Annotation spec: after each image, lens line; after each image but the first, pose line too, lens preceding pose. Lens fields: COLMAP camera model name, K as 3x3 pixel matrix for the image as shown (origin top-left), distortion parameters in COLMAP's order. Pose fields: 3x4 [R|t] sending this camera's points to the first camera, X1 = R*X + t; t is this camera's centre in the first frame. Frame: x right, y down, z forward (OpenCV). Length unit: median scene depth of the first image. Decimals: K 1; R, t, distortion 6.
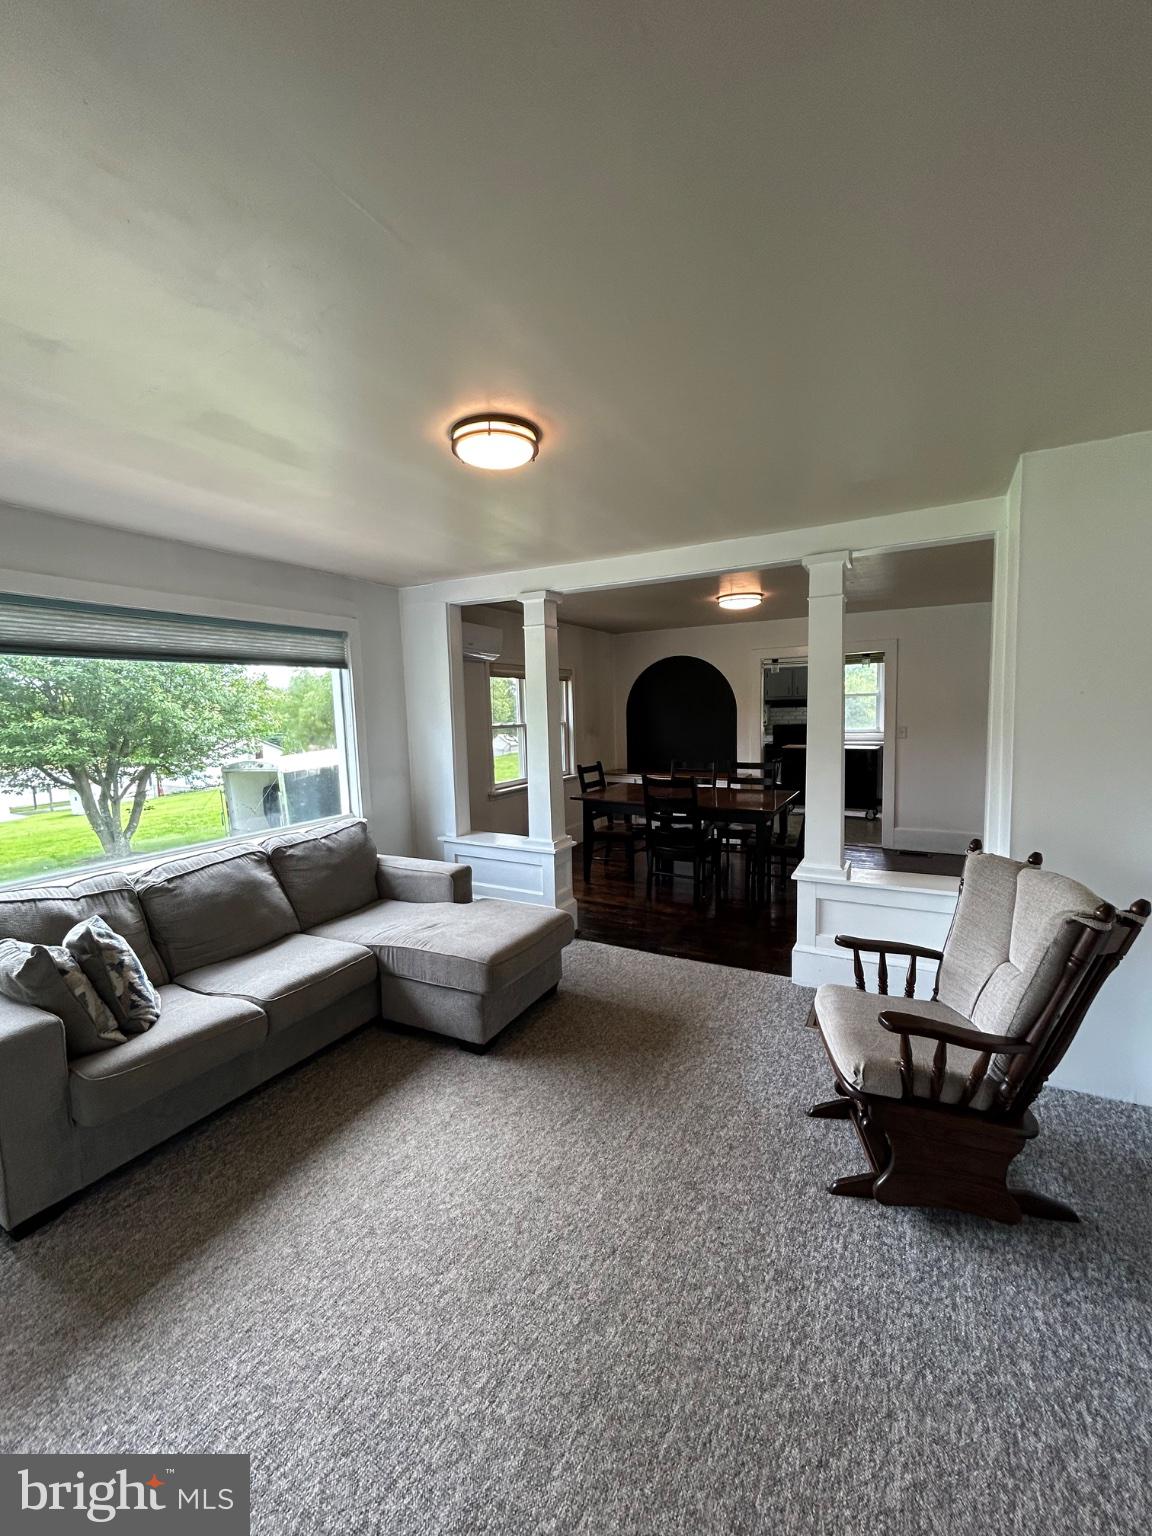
lens RADIAL K [[619.9, 0, 567.1], [0, 619.9, 766.4], [0, 0, 1]] dist [0.003414, -0.002031]
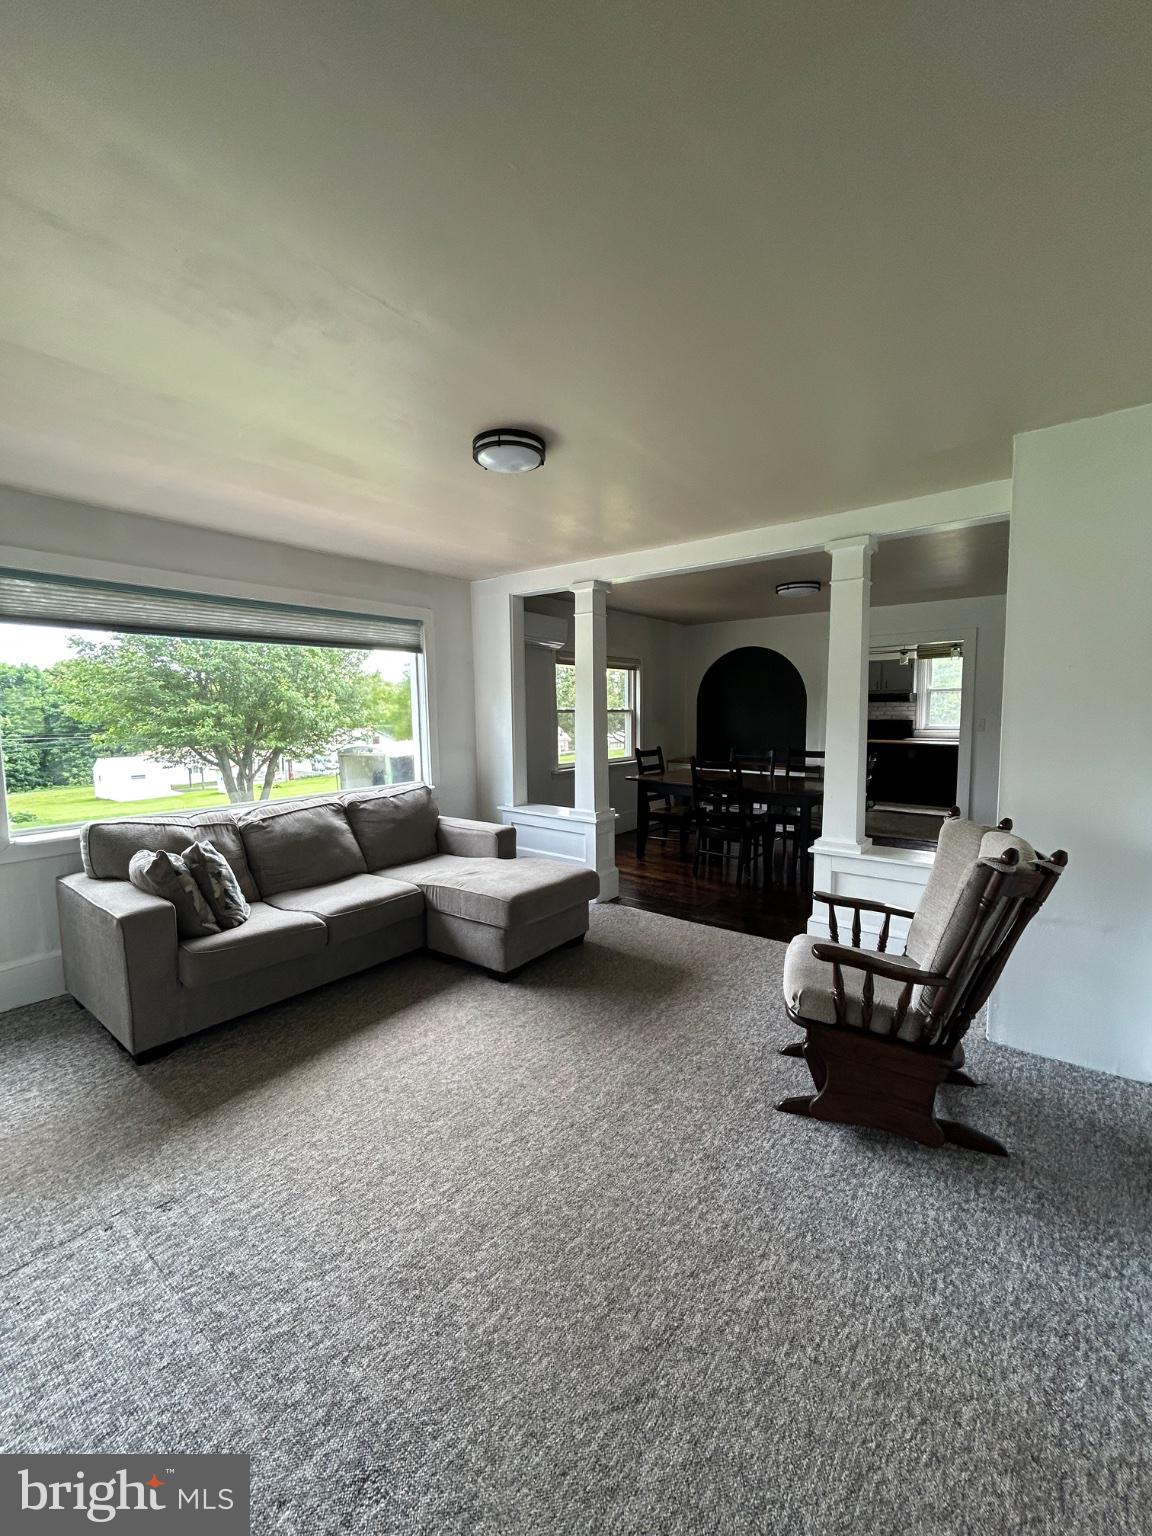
lens RADIAL K [[619.9, 0, 566.7], [0, 619.9, 767.7], [0, 0, 1]] dist [0.003414, -0.002031]
pose [[0.985813, 0.032190, -0.164731, 0.192701], [-0.031455, 0.999480, 0.007066, 0.067908], [0.164873, -0.001785, 0.986313, -0.146809]]
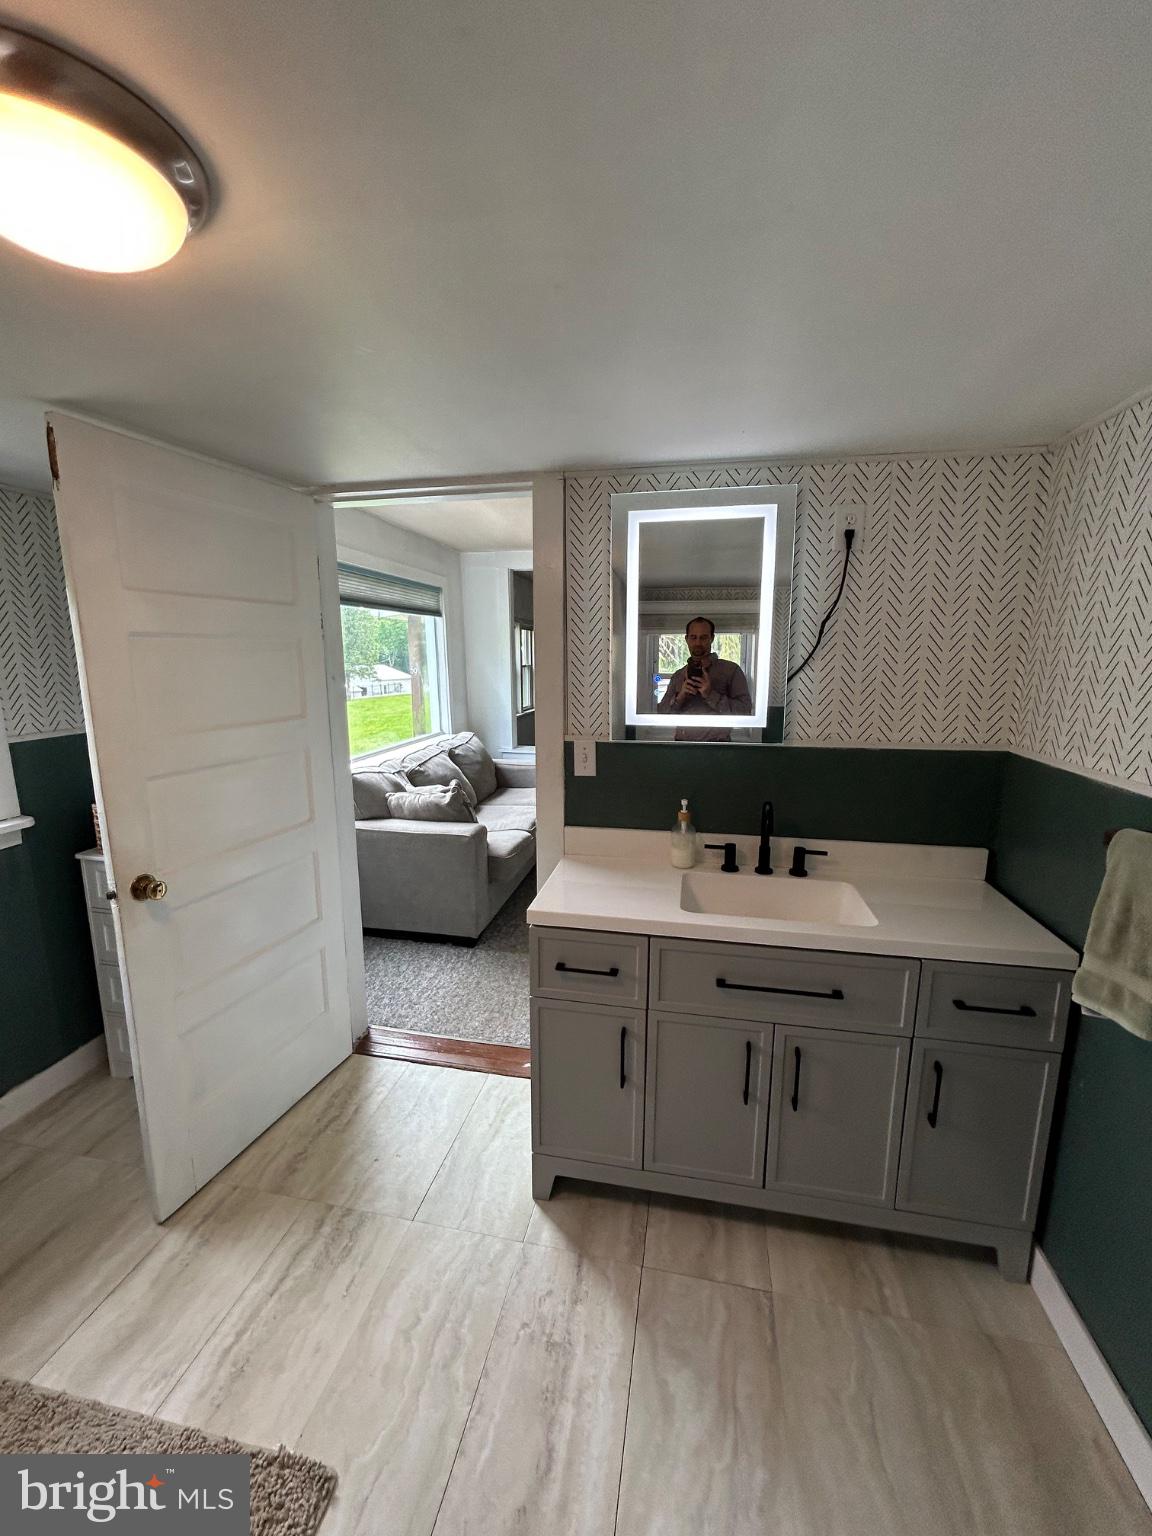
lens RADIAL K [[619.9, 0, 569.4], [0, 619.9, 770.8], [0, 0, 1]] dist [0.003414, -0.002031]
pose [[0.952525, -0.035593, 0.302372, -0.957128], [0.009785, 0.996209, 0.086441, 0.095832], [-0.304302, -0.079379, 0.949262, -0.608338]]
